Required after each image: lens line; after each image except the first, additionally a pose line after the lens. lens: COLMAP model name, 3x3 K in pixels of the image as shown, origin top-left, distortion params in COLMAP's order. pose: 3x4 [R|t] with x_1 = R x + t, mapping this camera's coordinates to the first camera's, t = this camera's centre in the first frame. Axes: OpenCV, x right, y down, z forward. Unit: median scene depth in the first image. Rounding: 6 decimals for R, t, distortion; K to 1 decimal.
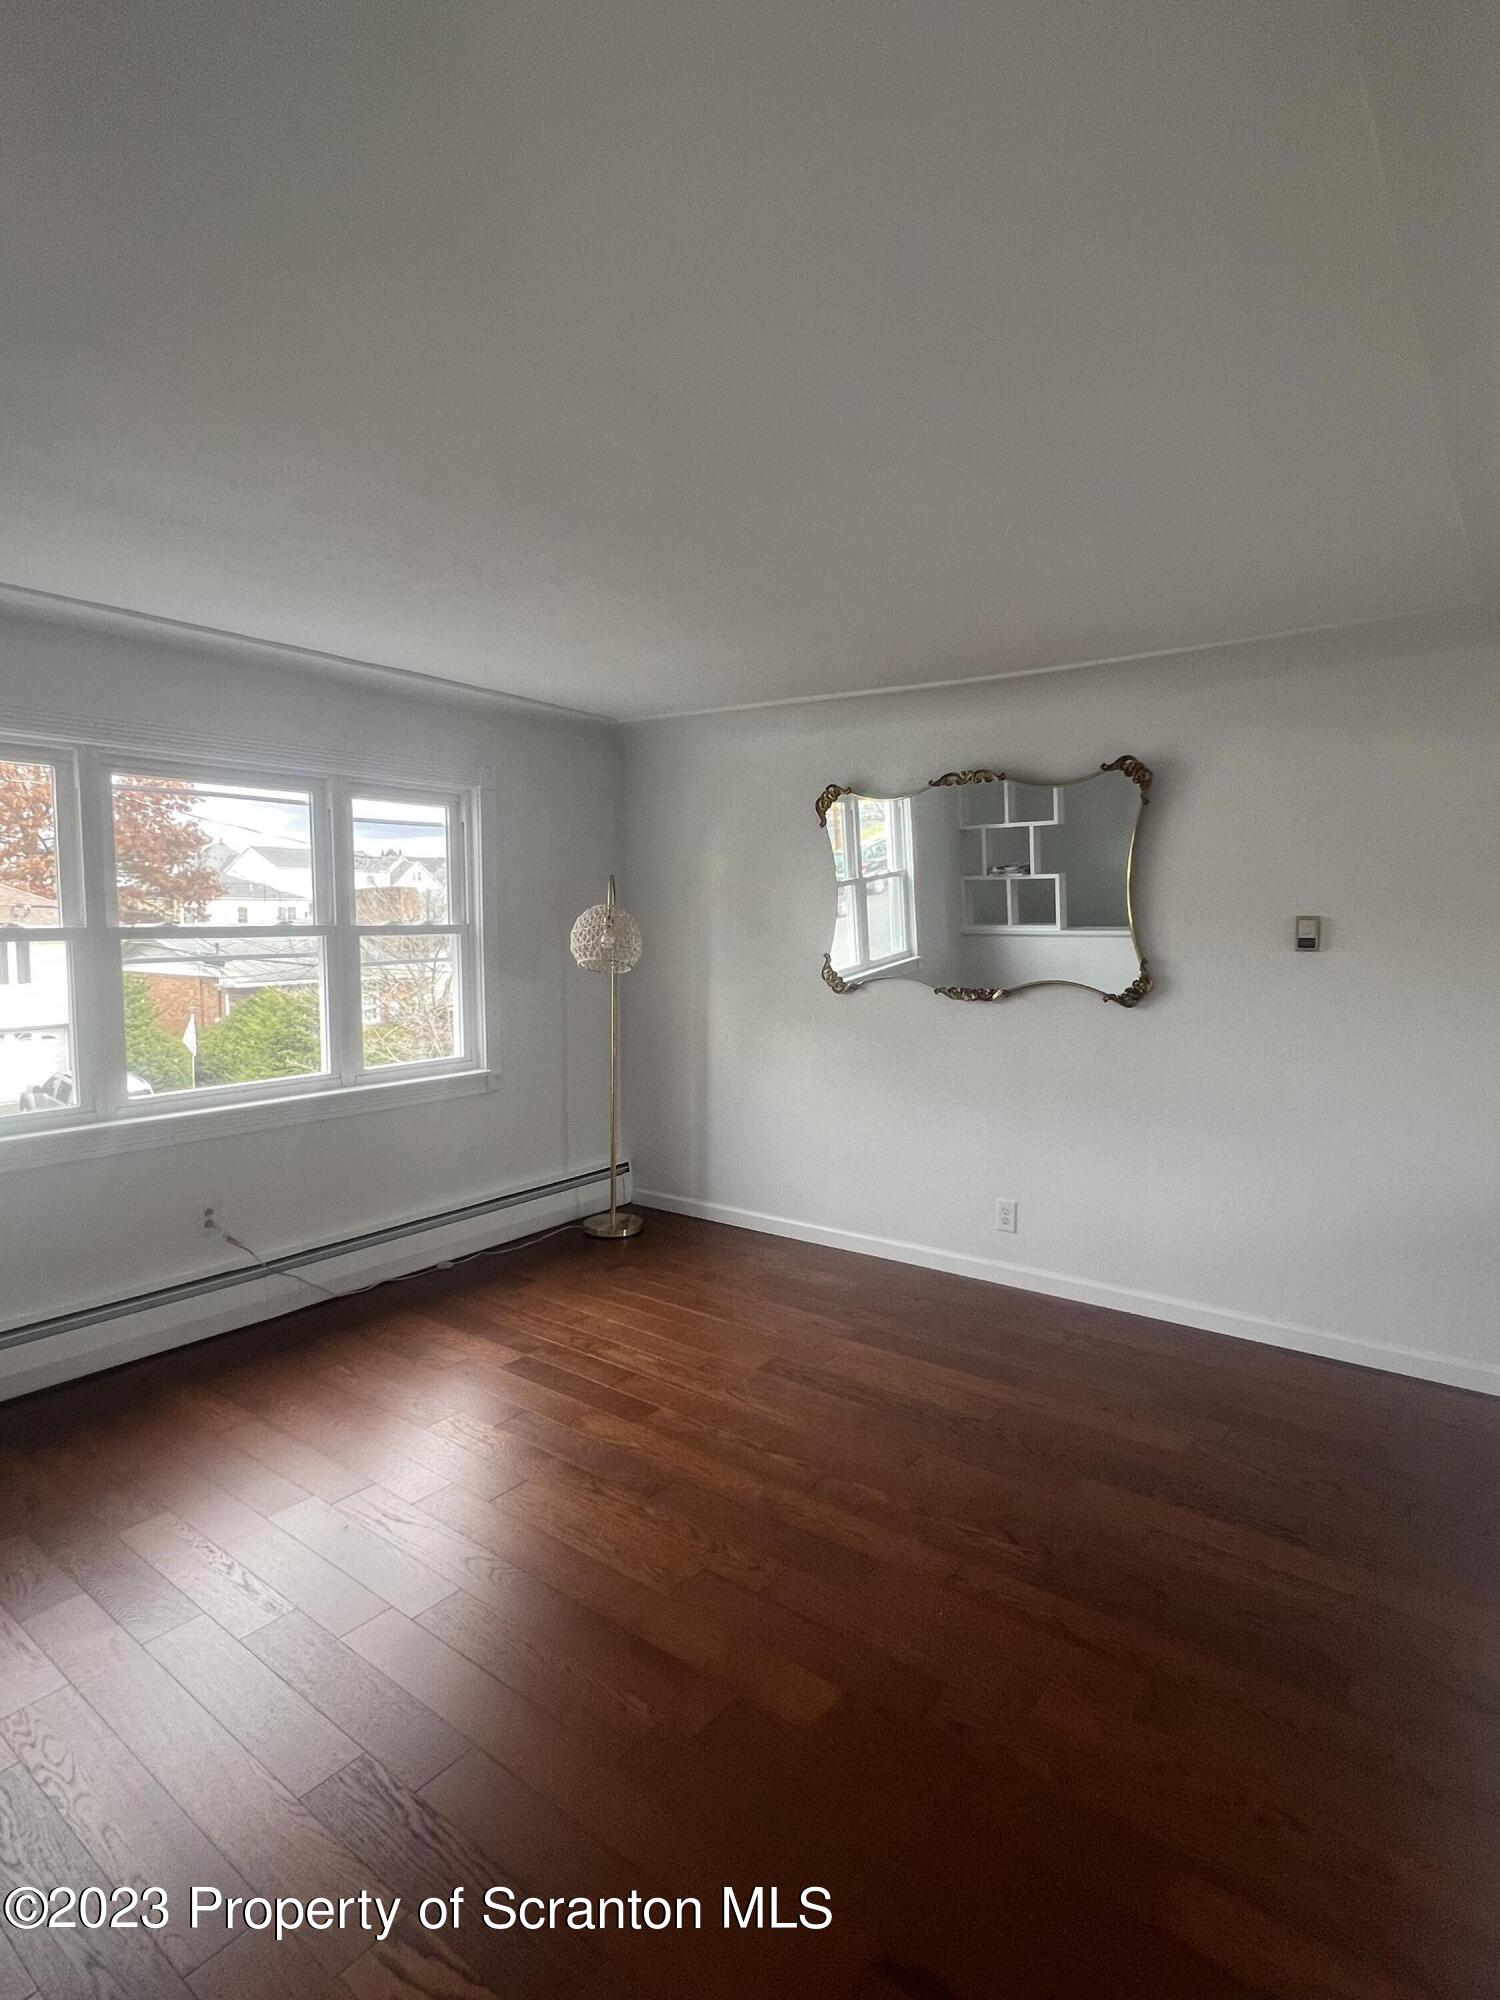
lens RADIAL K [[1040.9, 0, 750.0], [0, 1040.9, 1000.0], [0, 0, 1]] dist [0.001412, 0.000255]
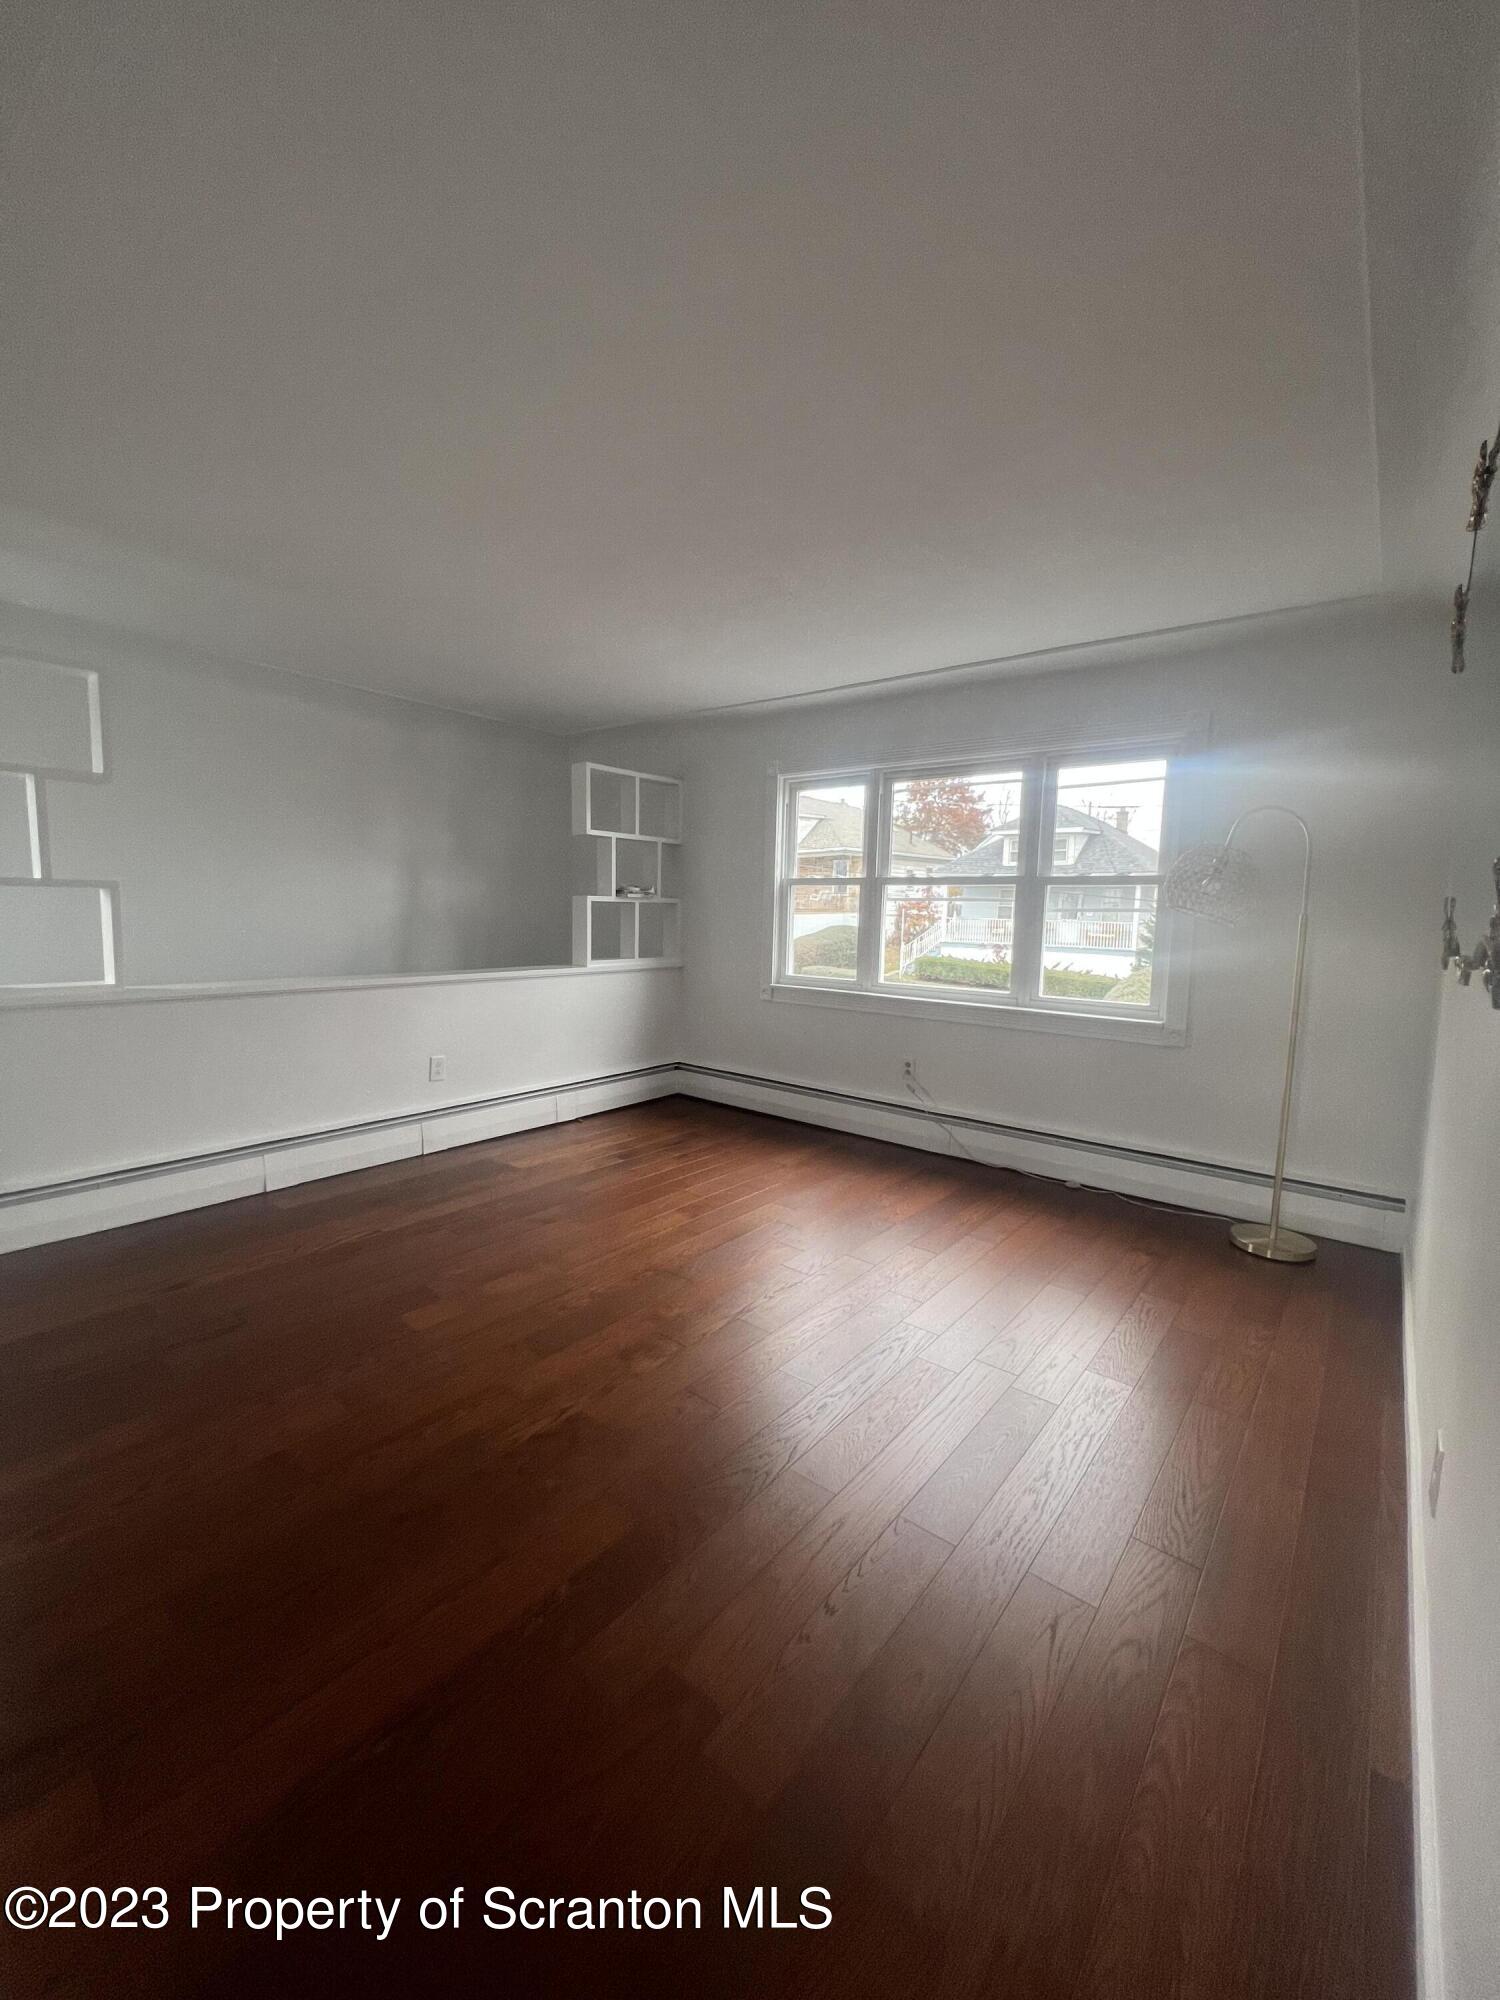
lens RADIAL K [[801.0, 0, 750.0], [0, 801.0, 1000.0], [0, 0, 1]] dist [-0.000980, -0.000059]
pose [[-0.029371, 0.114355, -0.993006, 0.566226], [-0.101324, 0.987976, 0.116773, -0.002599], [0.994420, 0.104045, -0.017431, 0.692230]]
